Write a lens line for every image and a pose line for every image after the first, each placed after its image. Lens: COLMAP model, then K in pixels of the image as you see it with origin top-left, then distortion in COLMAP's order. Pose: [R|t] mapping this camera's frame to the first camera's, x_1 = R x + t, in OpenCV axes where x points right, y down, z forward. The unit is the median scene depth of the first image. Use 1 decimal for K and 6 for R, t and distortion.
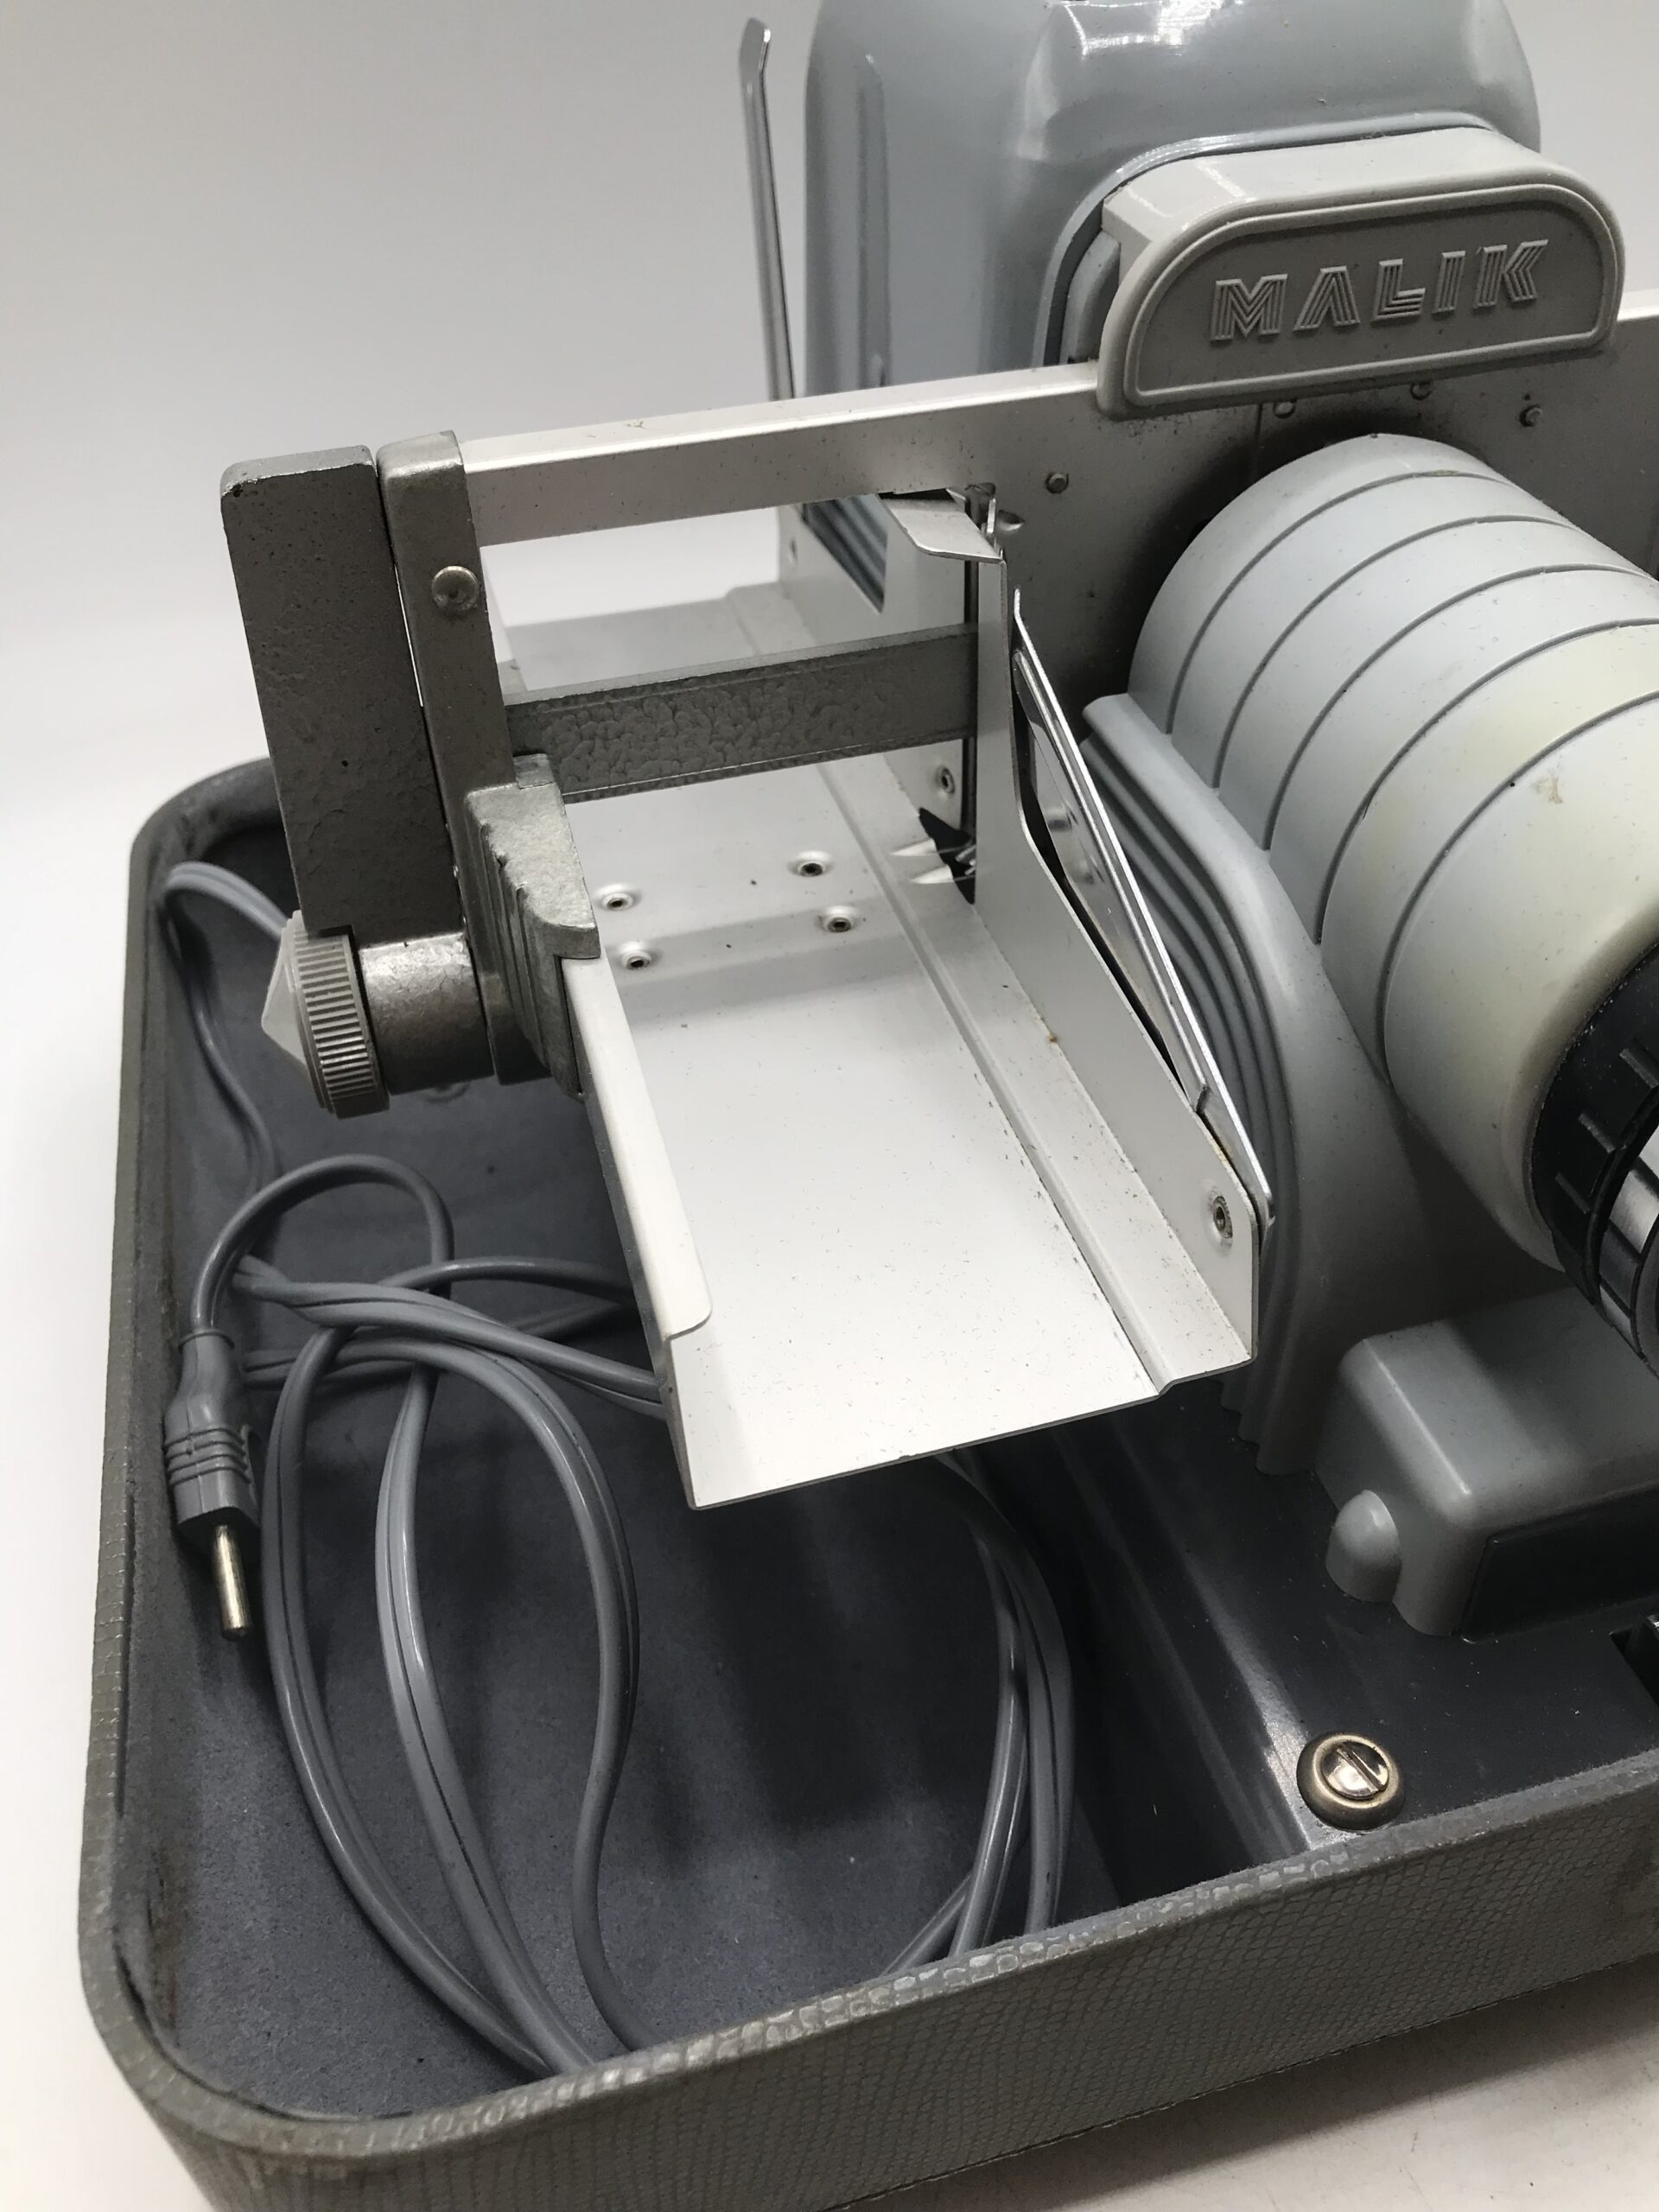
lens RADIAL K [[1867.3, 0, 829.5], [0, 1867.3, 1106.0], [0, 0, 1]] dist [0.011395, -0.033489]
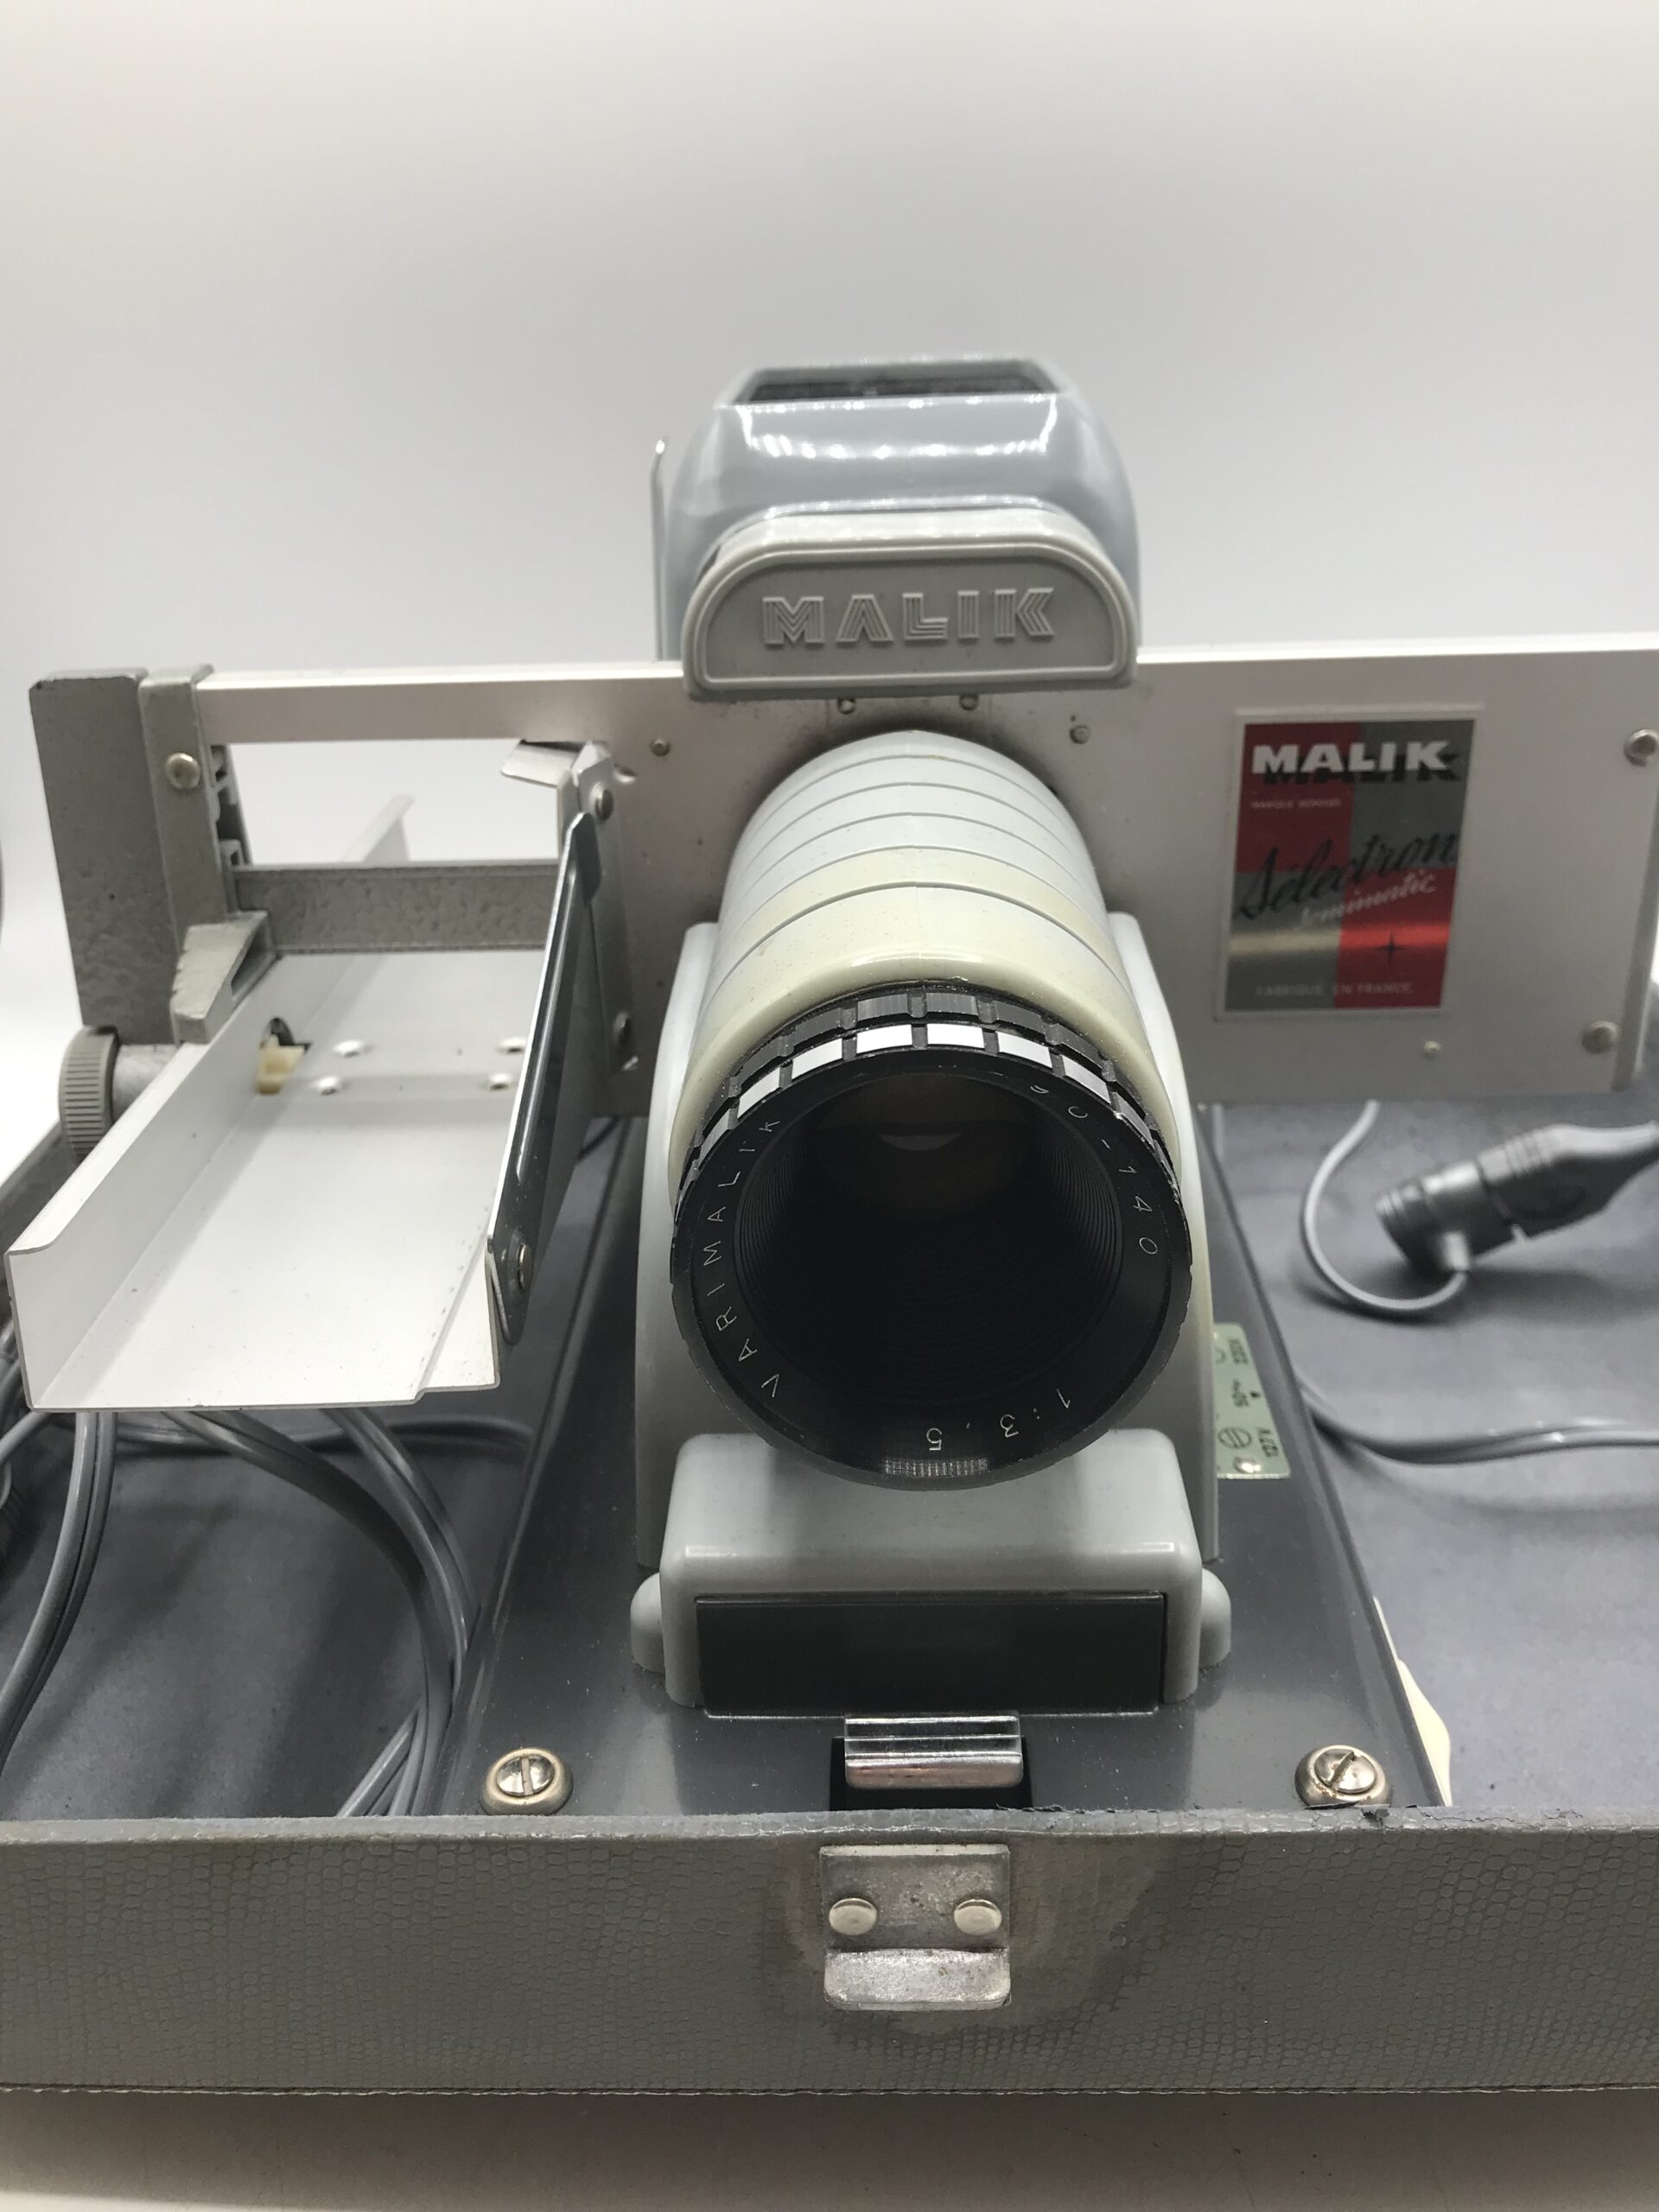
lens RADIAL K [[1867.3, 0, 829.5], [0, 1867.3, 1106.0], [0, 0, 1]] dist [0.011395, -0.033489]
pose [[0.958002, 0.127356, -0.256927, 0.588228], [-0.182645, 0.961716, -0.204313, 0.138099], [0.221071, 0.242658, 0.944587, -0.108133]]
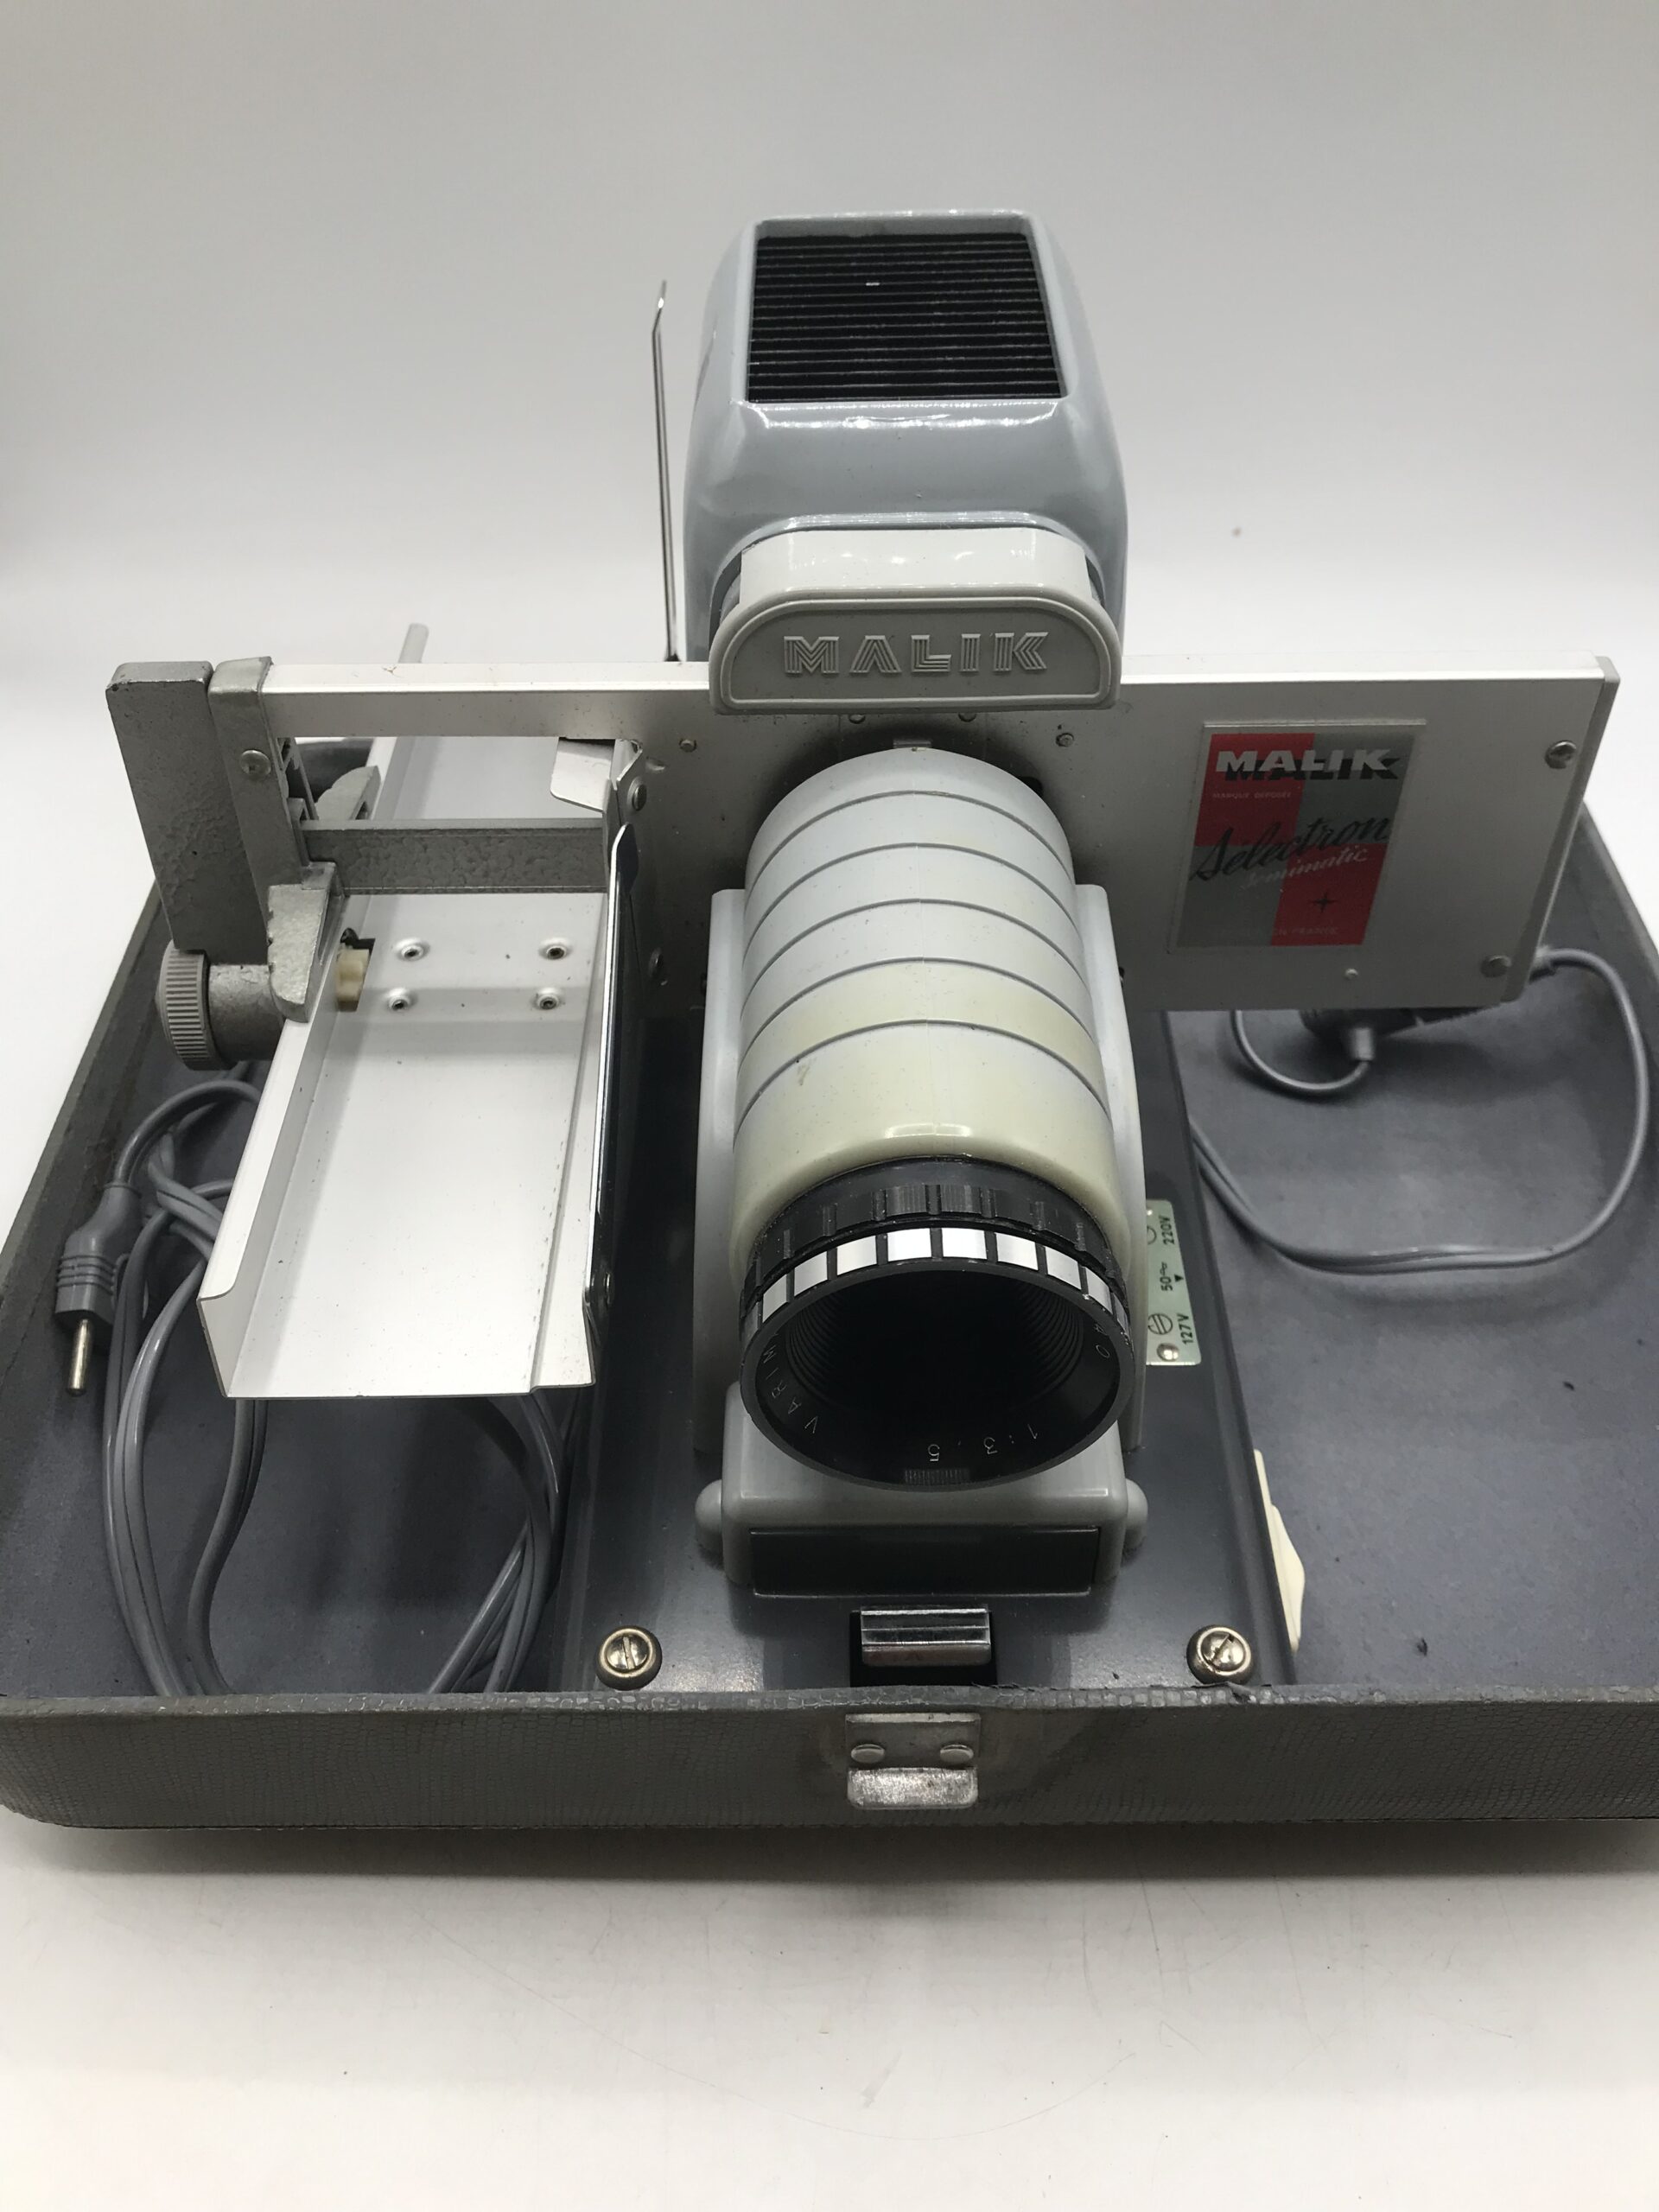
lens RADIAL K [[1846.3, 0, 829.5], [0, 1846.3, 1106.0], [0, 0, 1]] dist [0.096964, -0.353241]
pose [[0.964897, 0.201708, -0.168190, 0.514618], [-0.182633, 0.975556, 0.122215, -0.258067], [0.188730, -0.087208, 0.978149, -0.366750]]
